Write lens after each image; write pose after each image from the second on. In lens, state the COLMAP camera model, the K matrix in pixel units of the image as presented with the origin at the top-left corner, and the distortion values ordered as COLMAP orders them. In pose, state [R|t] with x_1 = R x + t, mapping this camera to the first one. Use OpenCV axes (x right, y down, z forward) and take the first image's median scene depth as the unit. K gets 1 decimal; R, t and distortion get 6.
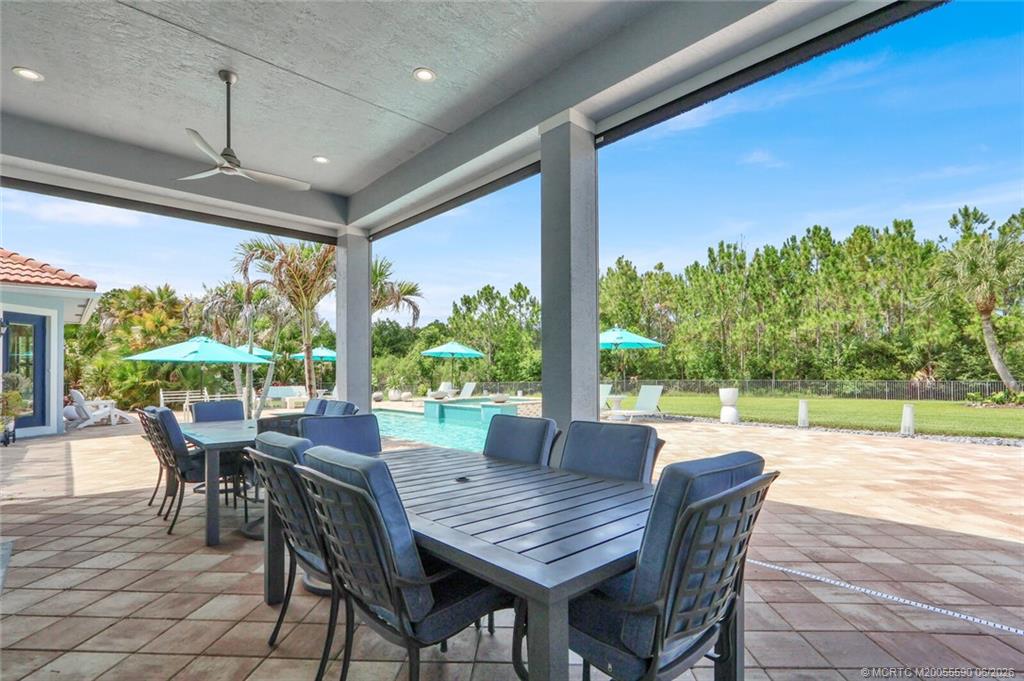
lens RADIAL K [[499.0, 0, 514.5], [0, 499.0, 379.3], [0, 0, 1]] dist [-0.003251, 0.000690]
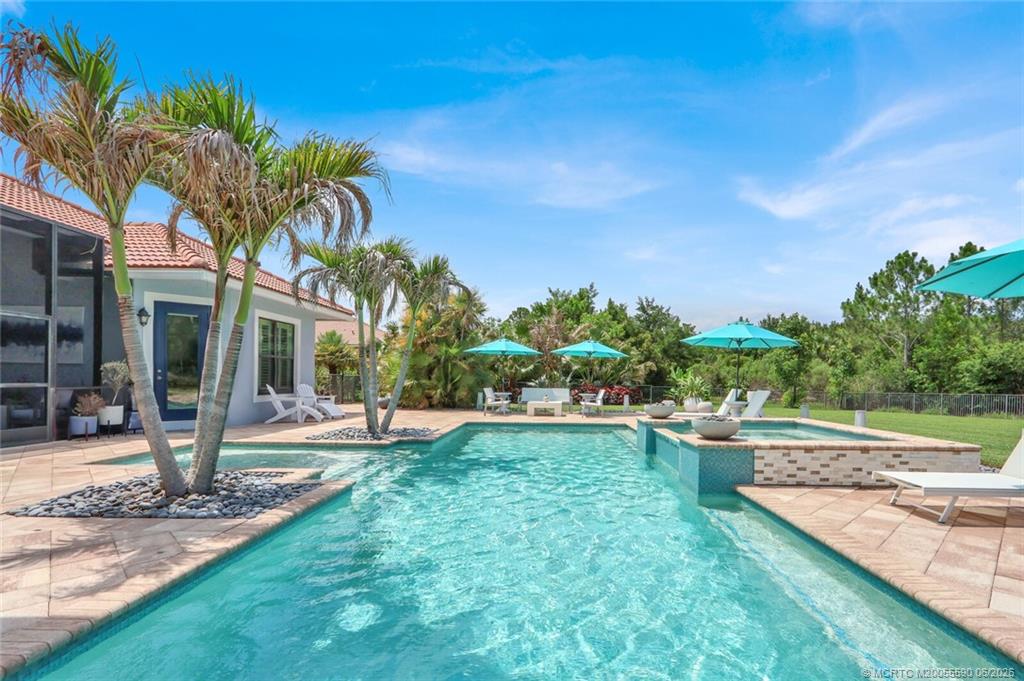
lens RADIAL K [[489.4, 0, 556.8], [0, 489.4, 378.7], [0, 0, 1]] dist [-0.003439, -0.000432]
pose [[0.742570, 0.015428, -0.669591, 0.044834], [-0.023452, 0.999721, -0.002973, 0.000219], [0.669358, 0.017910, 0.742724, 0.183894]]
